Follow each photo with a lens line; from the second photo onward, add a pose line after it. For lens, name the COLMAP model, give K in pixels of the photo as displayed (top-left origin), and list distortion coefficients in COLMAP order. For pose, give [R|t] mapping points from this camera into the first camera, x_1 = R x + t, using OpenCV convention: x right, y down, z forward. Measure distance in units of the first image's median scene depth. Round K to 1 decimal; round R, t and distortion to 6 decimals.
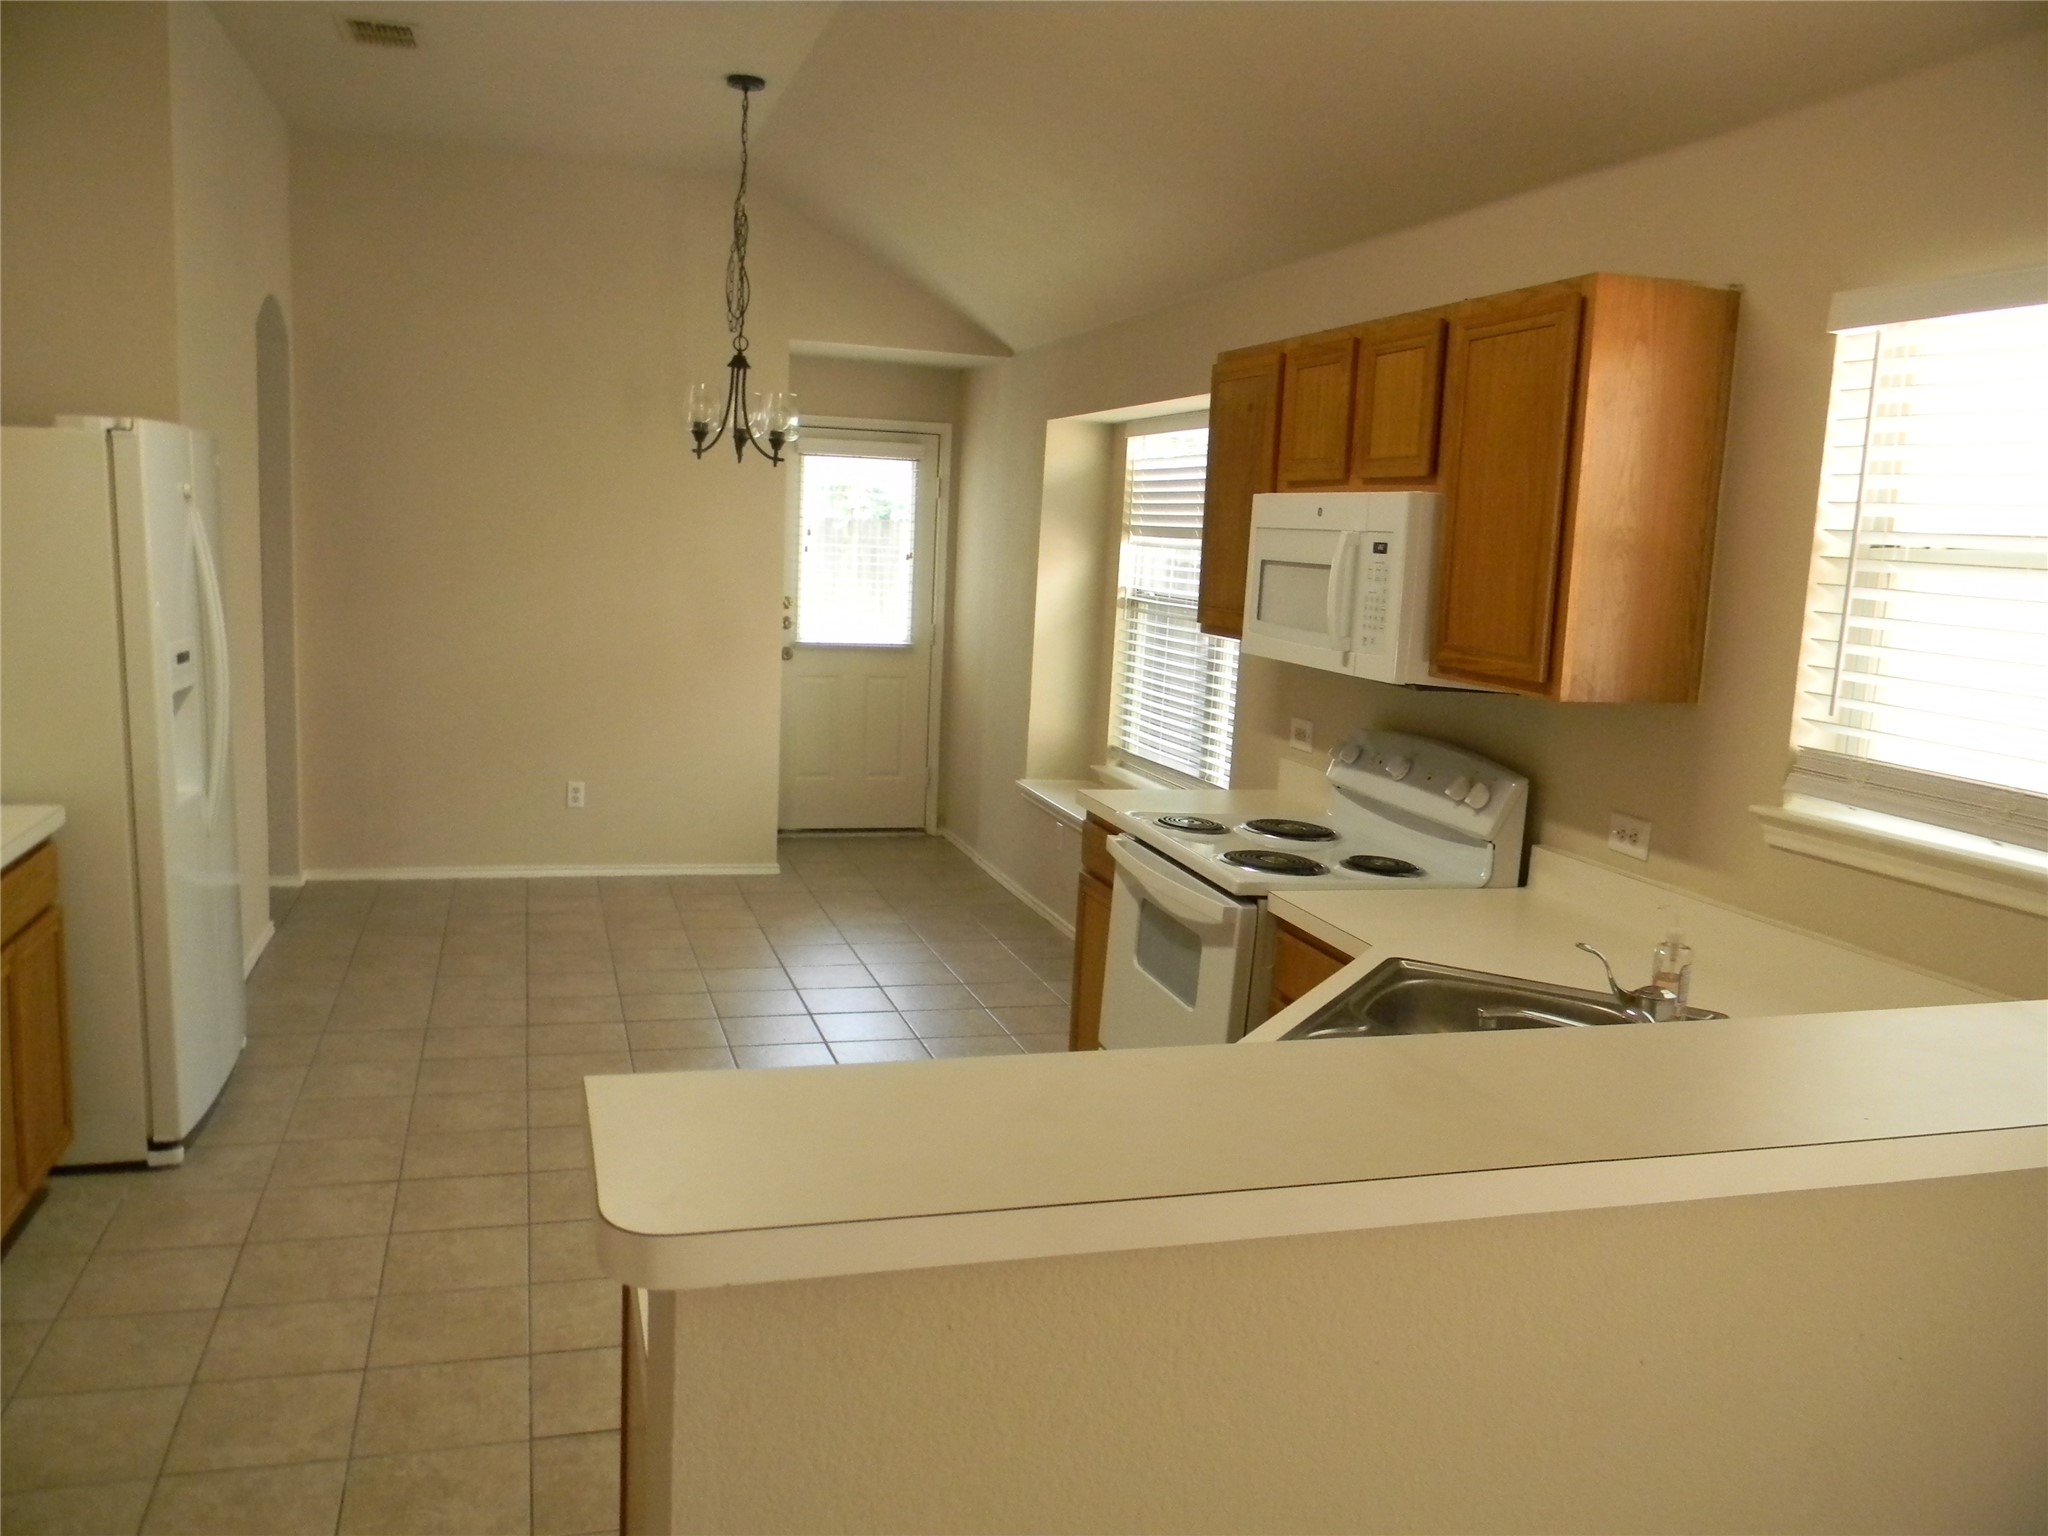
lens RADIAL K [[1652.8, 0, 995.0], [0, 1652.8, 776.7], [0, 0, 1]] dist [0.003982, -0.003856]
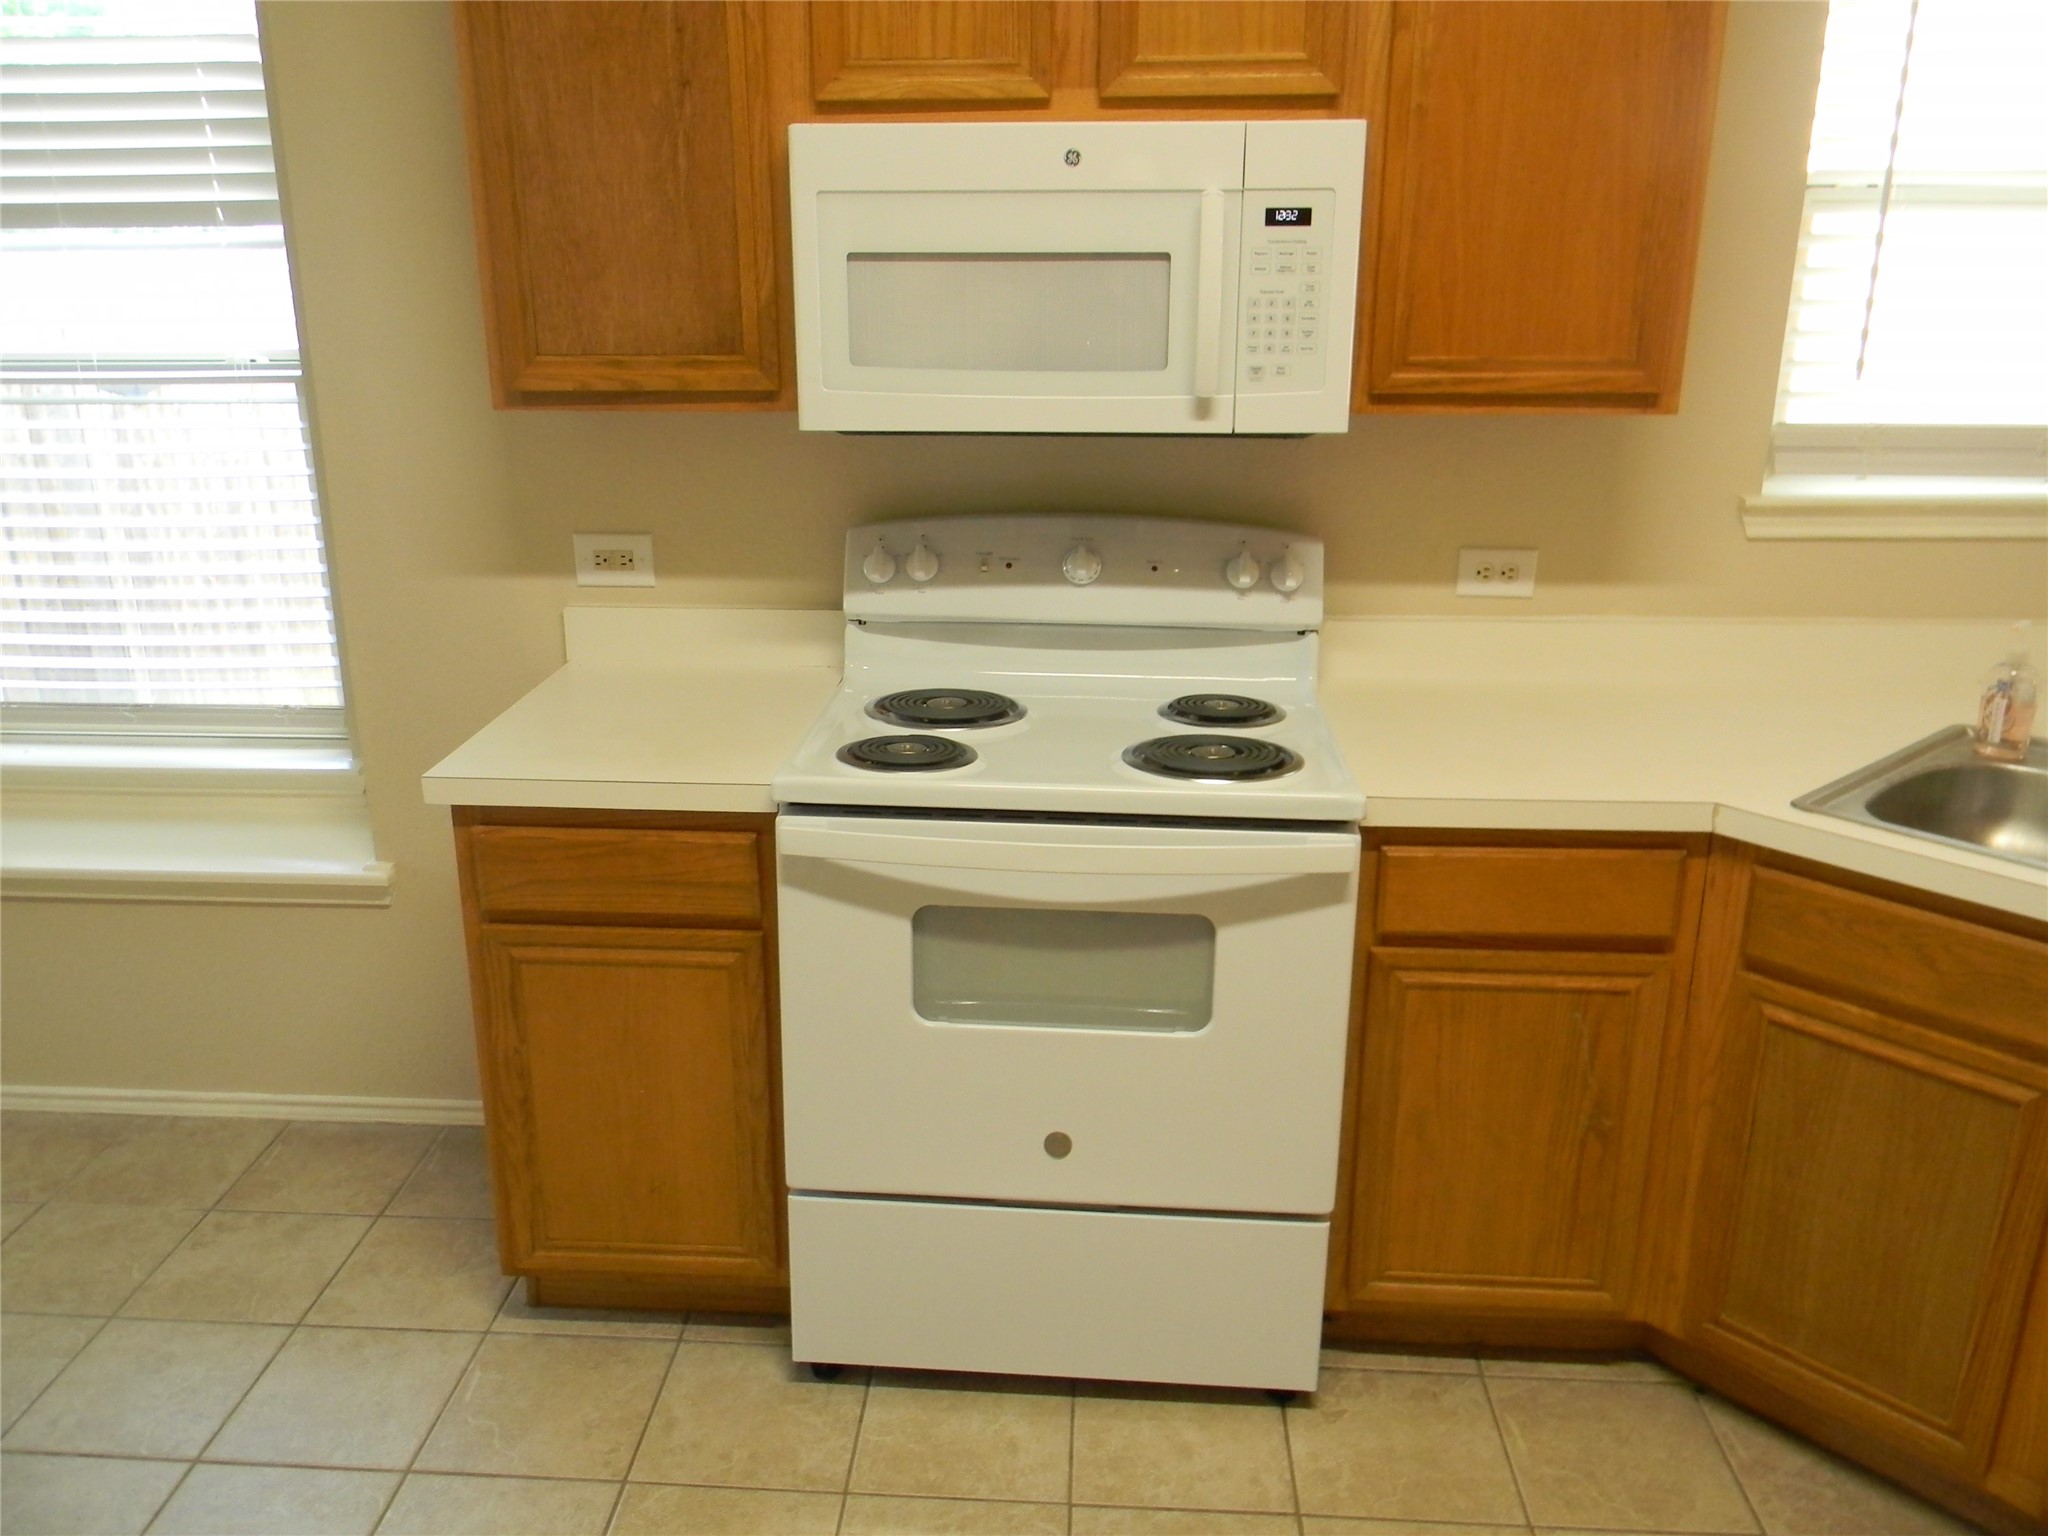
lens RADIAL K [[1708.4, 0, 1024.0], [0, 1708.4, 768.0], [0, 0, 1]] dist [-0.001967, -0.006284]
pose [[0.334494, -0.333685, 0.881344, -0.240270], [0.161230, 0.941689, 0.295341, -0.082822], [-0.928503, 0.043309, 0.368790, 0.481387]]
